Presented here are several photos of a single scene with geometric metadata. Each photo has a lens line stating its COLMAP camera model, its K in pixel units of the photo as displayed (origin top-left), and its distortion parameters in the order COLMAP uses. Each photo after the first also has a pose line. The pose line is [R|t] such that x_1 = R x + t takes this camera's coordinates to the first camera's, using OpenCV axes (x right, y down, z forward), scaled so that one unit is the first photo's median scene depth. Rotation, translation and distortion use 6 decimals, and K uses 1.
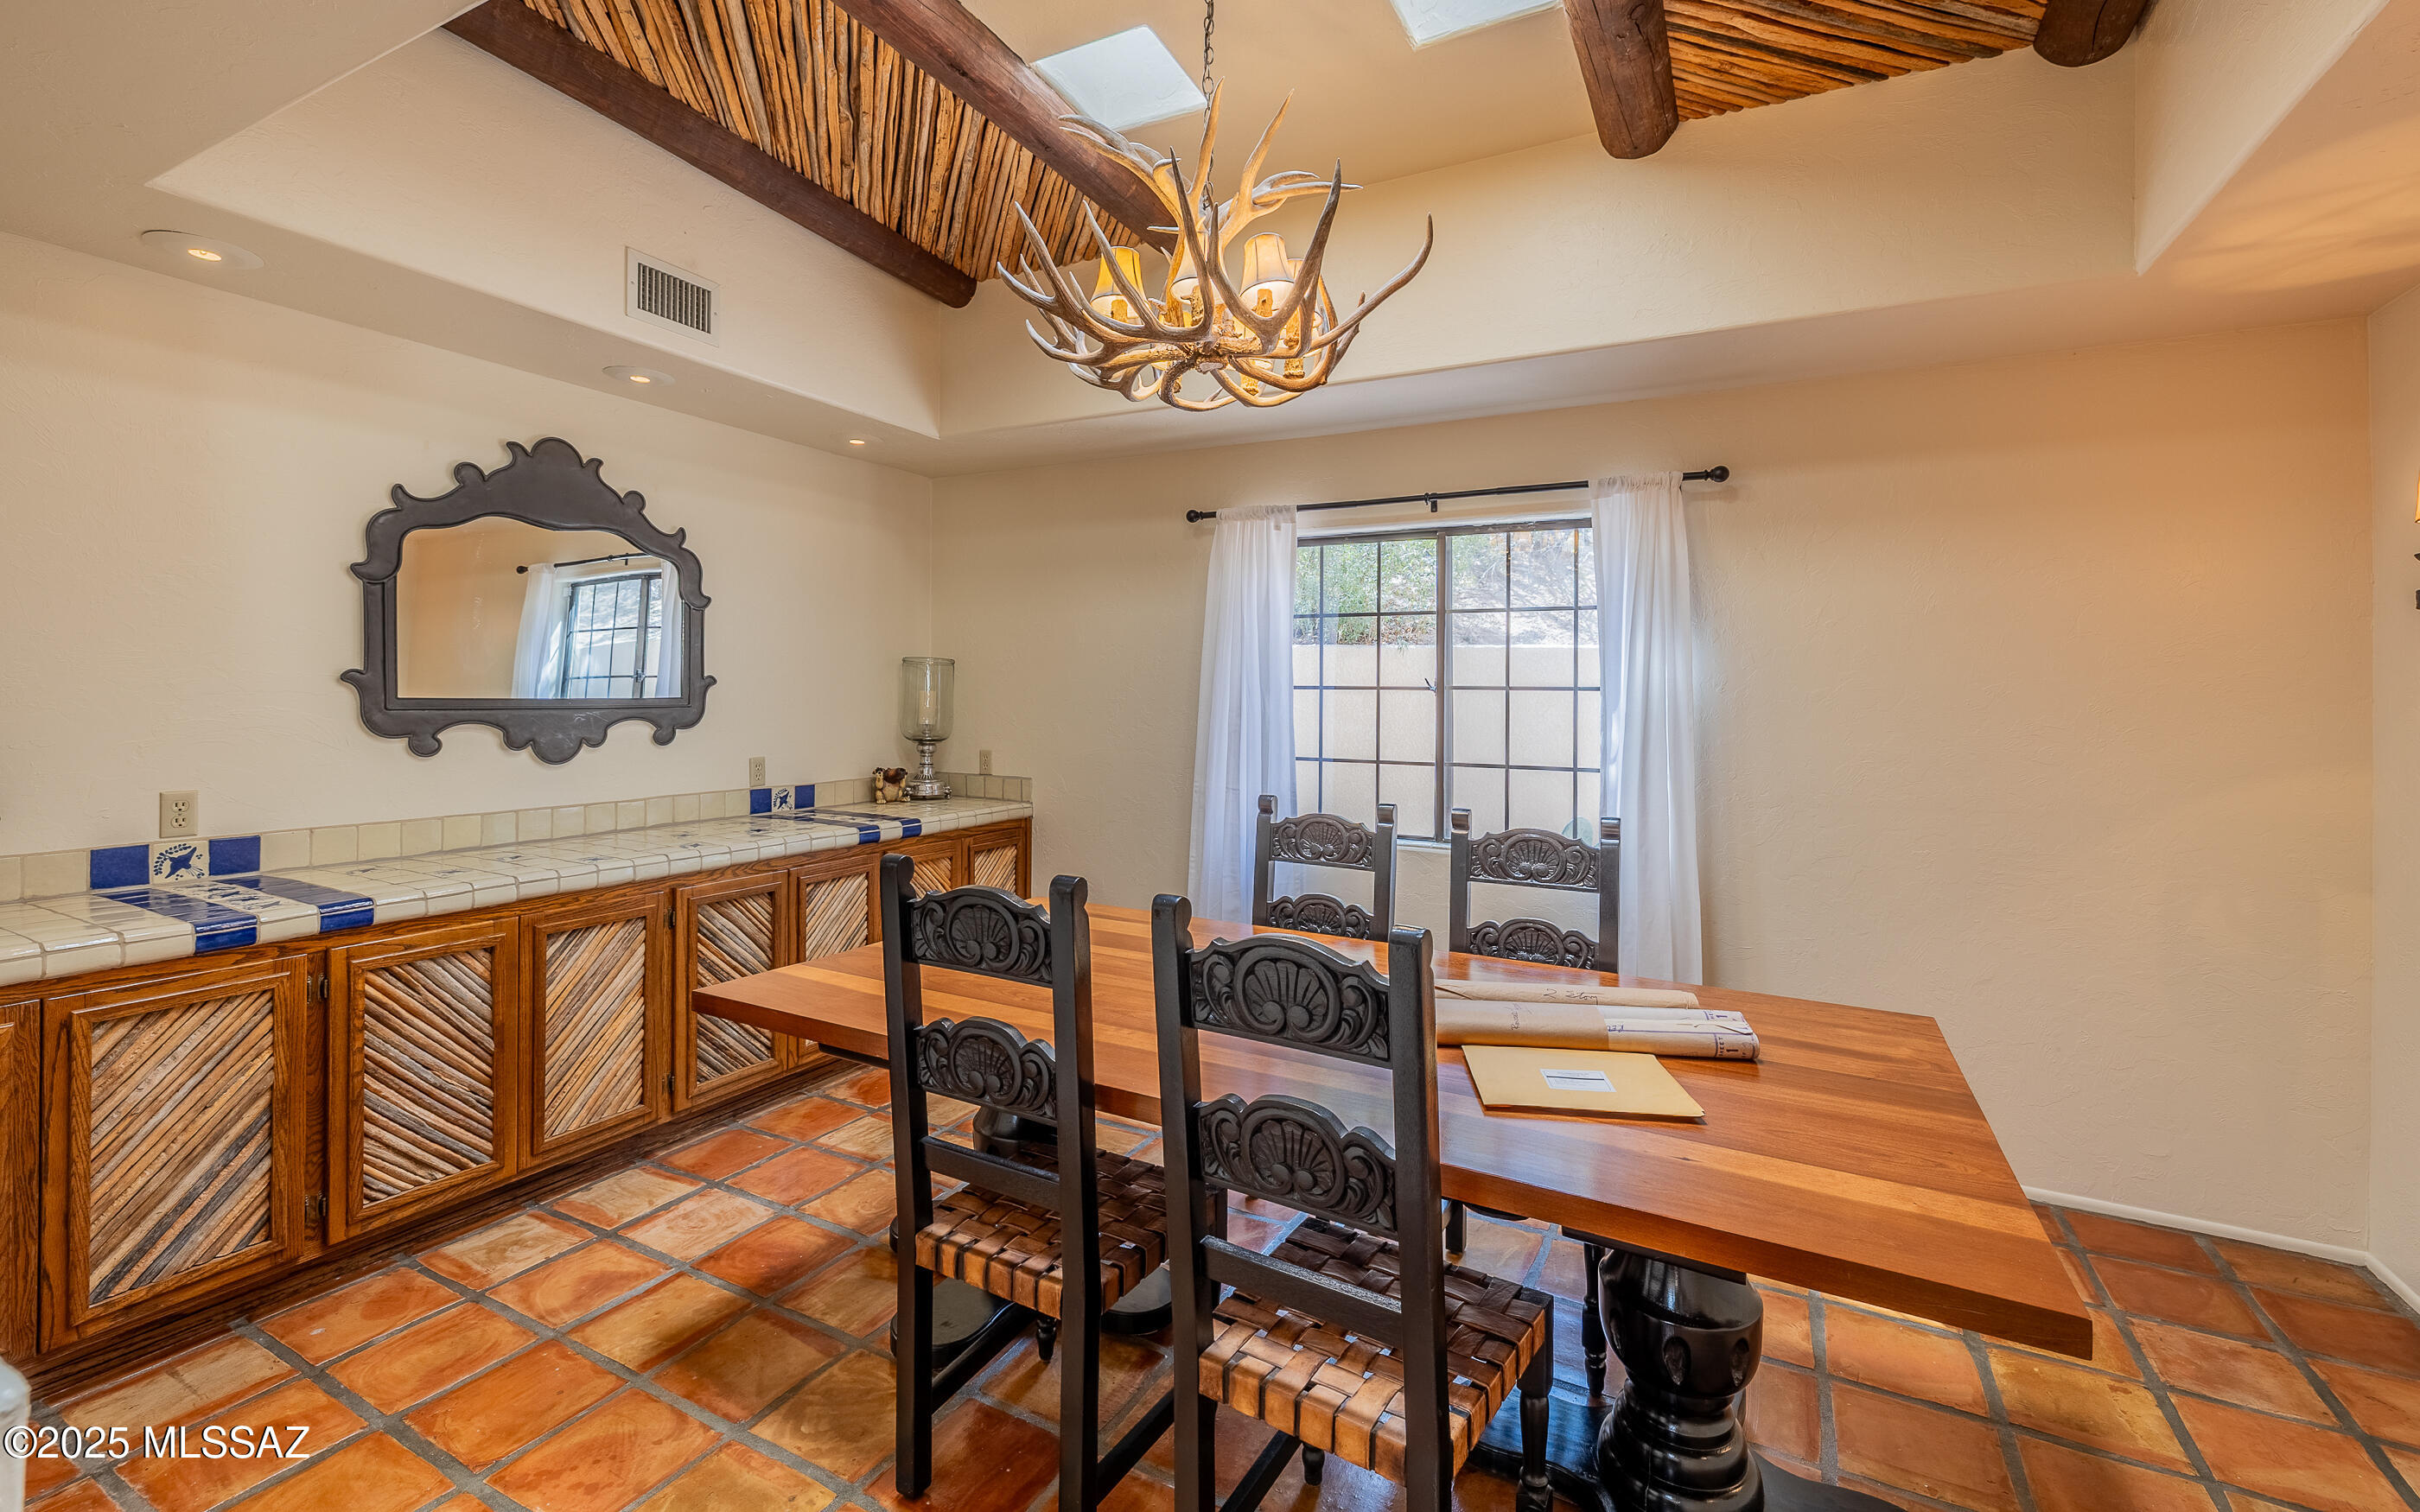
lens RADIAL K [[1039.6, 0, 1218.7], [0, 1039.6, 682.2], [0, 0, 1]] dist [-0.007251, 0.000910]
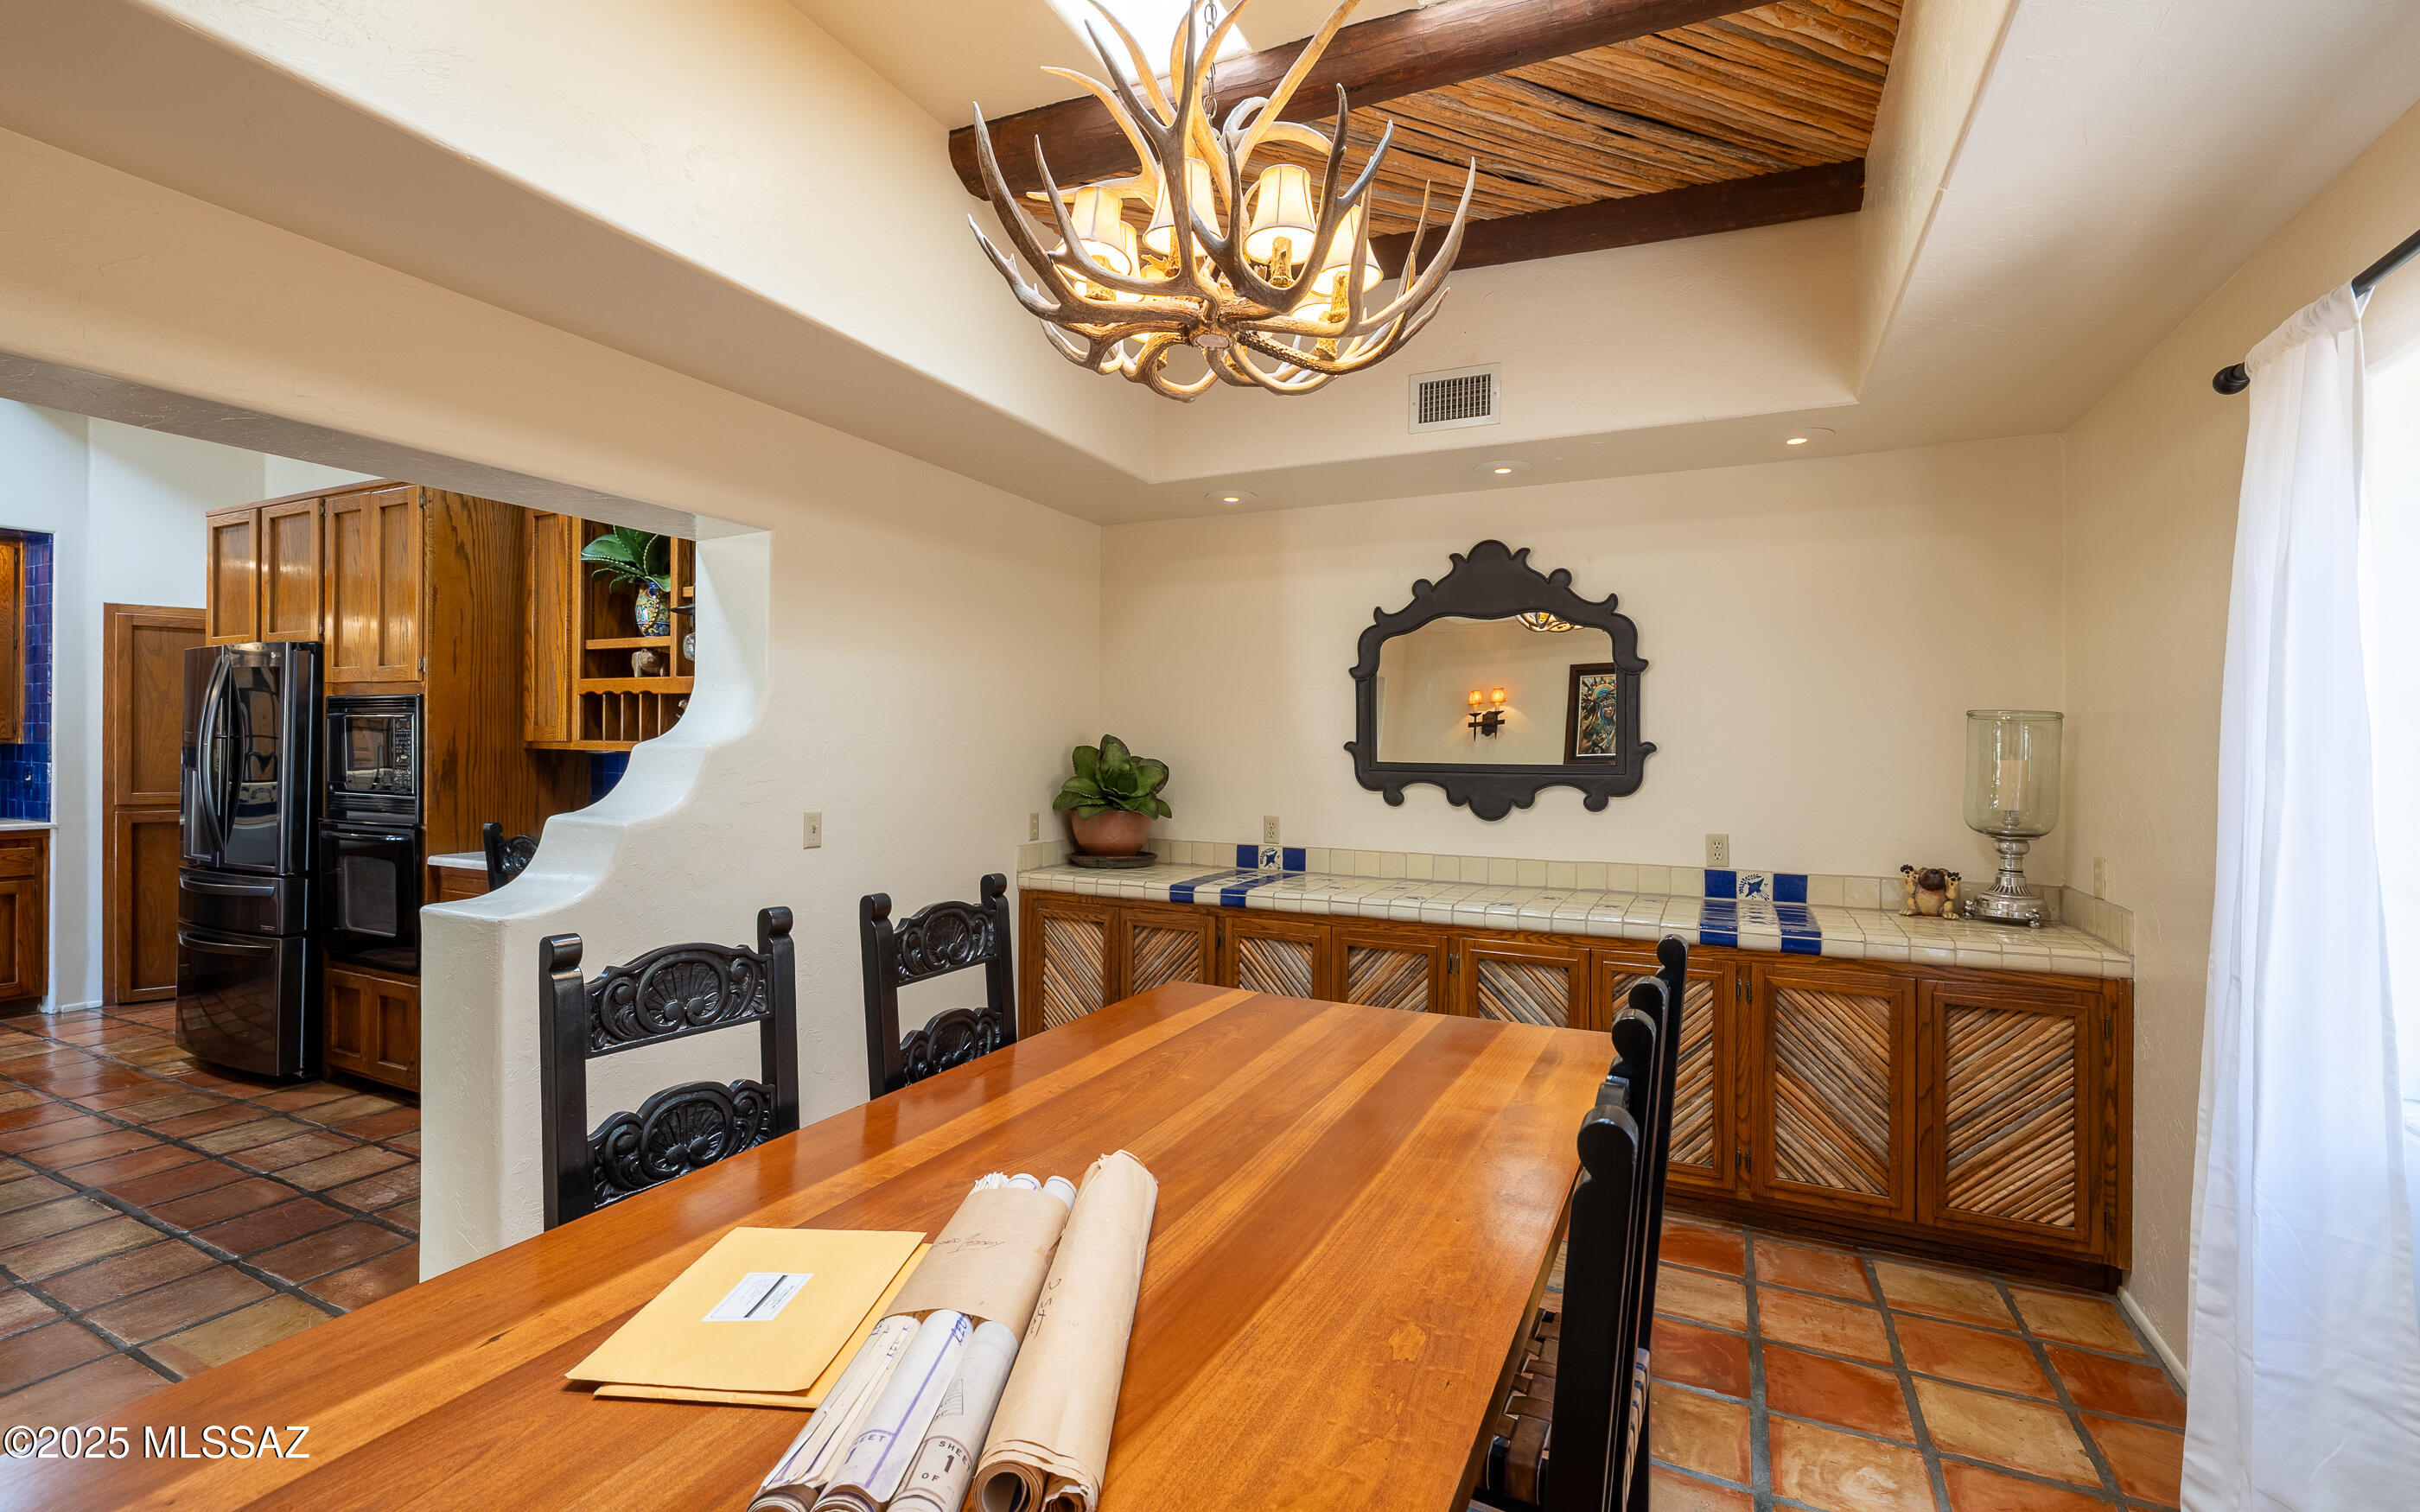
lens RADIAL K [[1039.6, 0, 1187.6], [0, 1039.6, 757.3], [0, 0, 1]] dist [-0.007251, 0.000910]
pose [[0.024700, -0.007764, -0.999665, 0.508774], [-0.004216, 0.999960, -0.007870, 0.018424], [0.999686, 0.004409, 0.024666, 0.624207]]
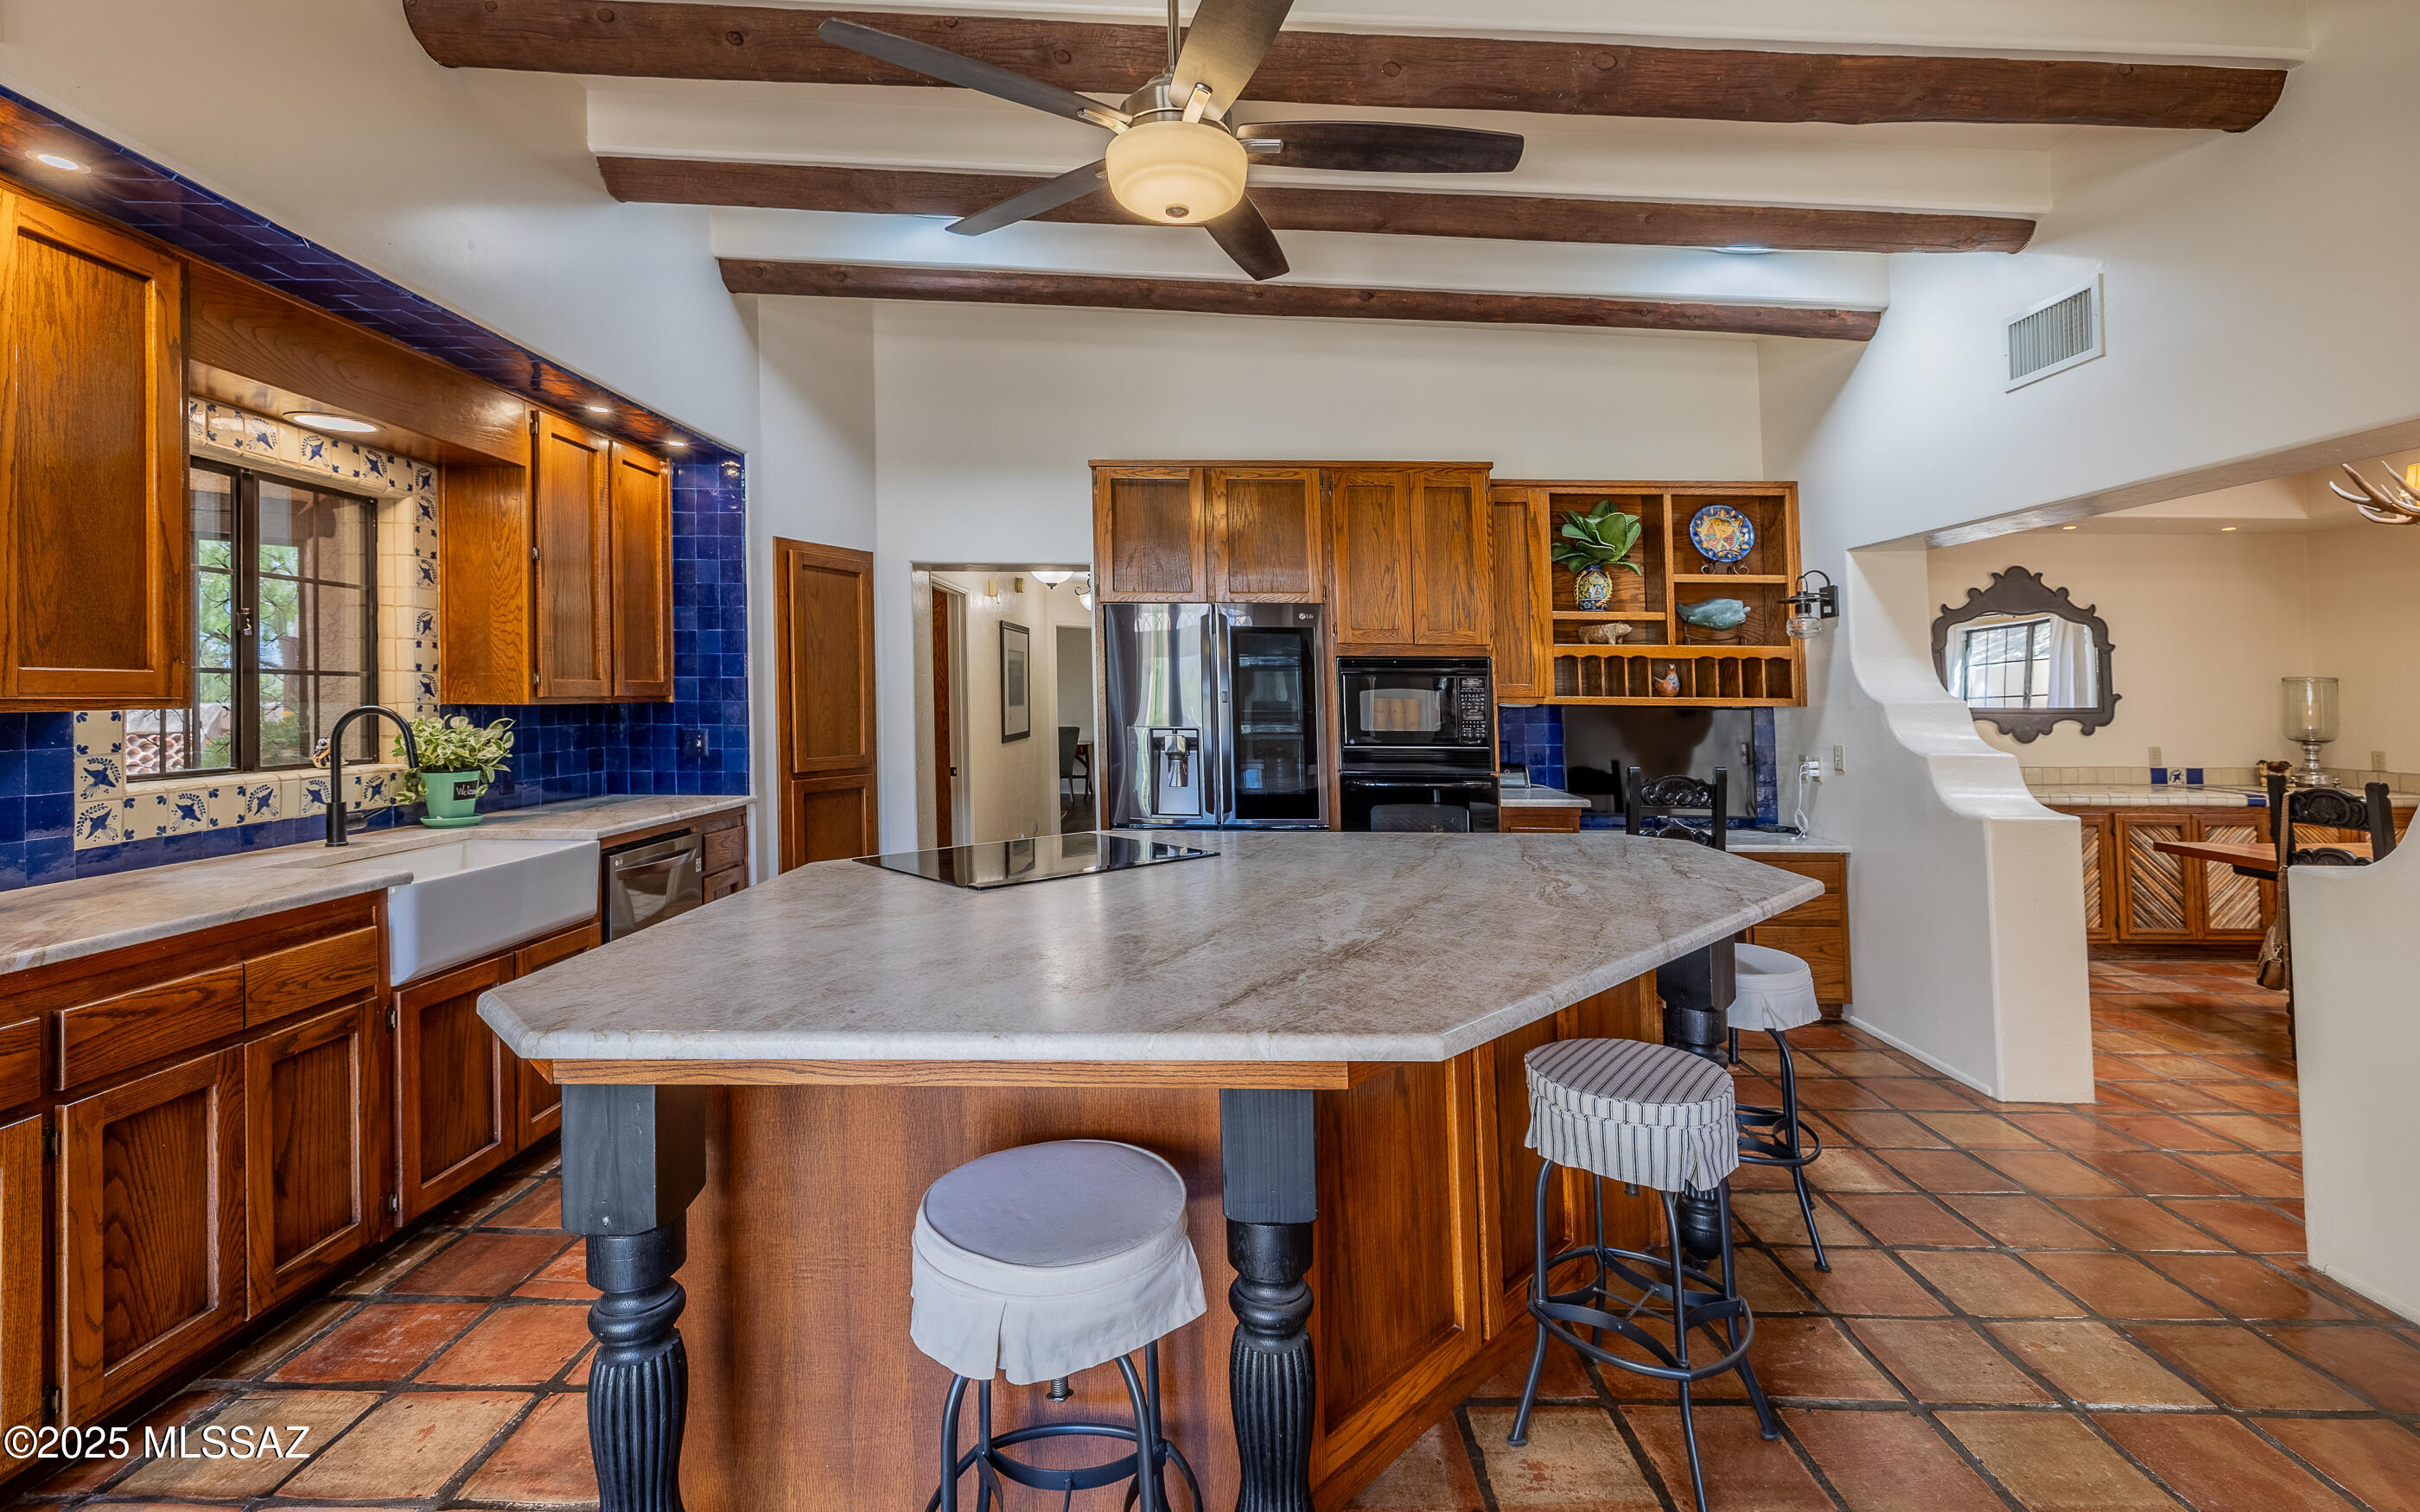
lens RADIAL K [[1039.6, 0, 1217.8], [0, 1039.6, 652.8], [0, 0, 1]] dist [-0.007251, 0.000910]
pose [[0.451275, -0.052571, -0.890835, 0.346379], [0.008499, 0.998471, -0.054618, 0.006635], [0.892345, 0.017076, 0.451032, -1.077273]]
